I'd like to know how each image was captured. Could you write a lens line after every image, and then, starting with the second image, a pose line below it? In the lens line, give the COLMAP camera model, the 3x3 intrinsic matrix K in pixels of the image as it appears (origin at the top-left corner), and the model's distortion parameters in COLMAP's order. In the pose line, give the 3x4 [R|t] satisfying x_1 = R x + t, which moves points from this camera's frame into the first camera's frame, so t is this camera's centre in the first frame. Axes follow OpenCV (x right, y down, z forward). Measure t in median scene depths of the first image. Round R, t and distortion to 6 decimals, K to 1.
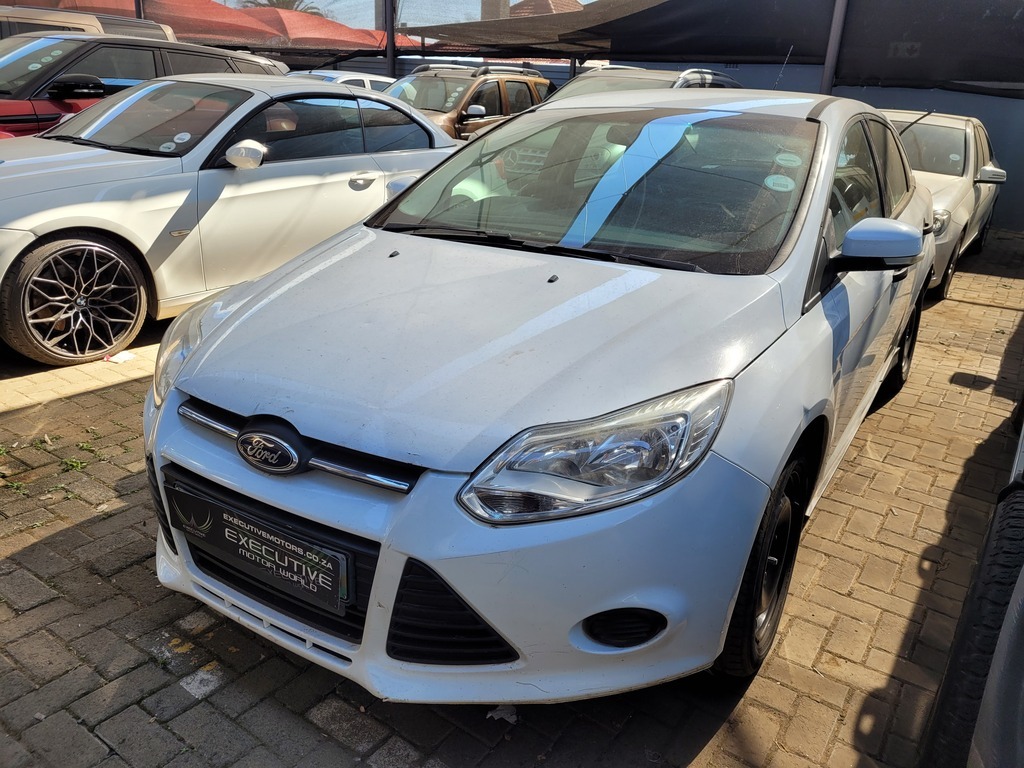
lens RADIAL K [[808.6, 0, 512.0], [0, 808.6, 384.0], [0, 0, 1]] dist [0.035634, -0.013376]
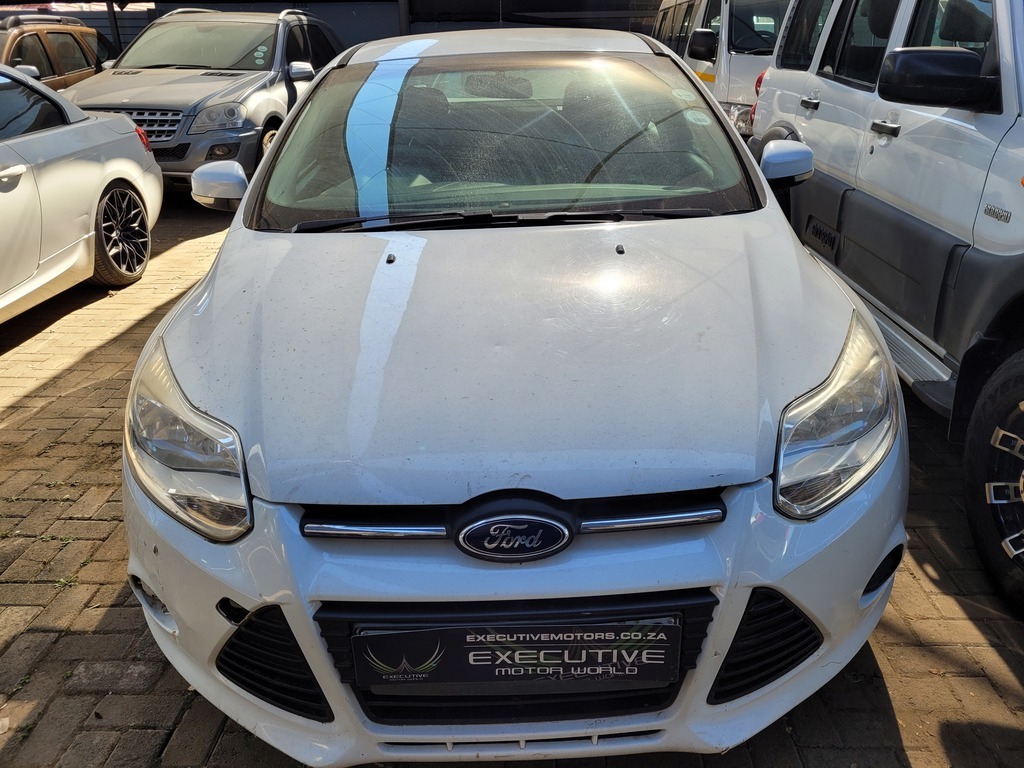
lens RADIAL K [[808.6, 0, 512.0], [0, 808.6, 384.0], [0, 0, 1]] dist [0.035634, -0.013376]
pose [[0.827030, -0.270435, 0.492836, -0.628345], [0.238617, 0.962665, 0.127821, -0.151570], [-0.509003, 0.011887, 0.860683, 0.328689]]
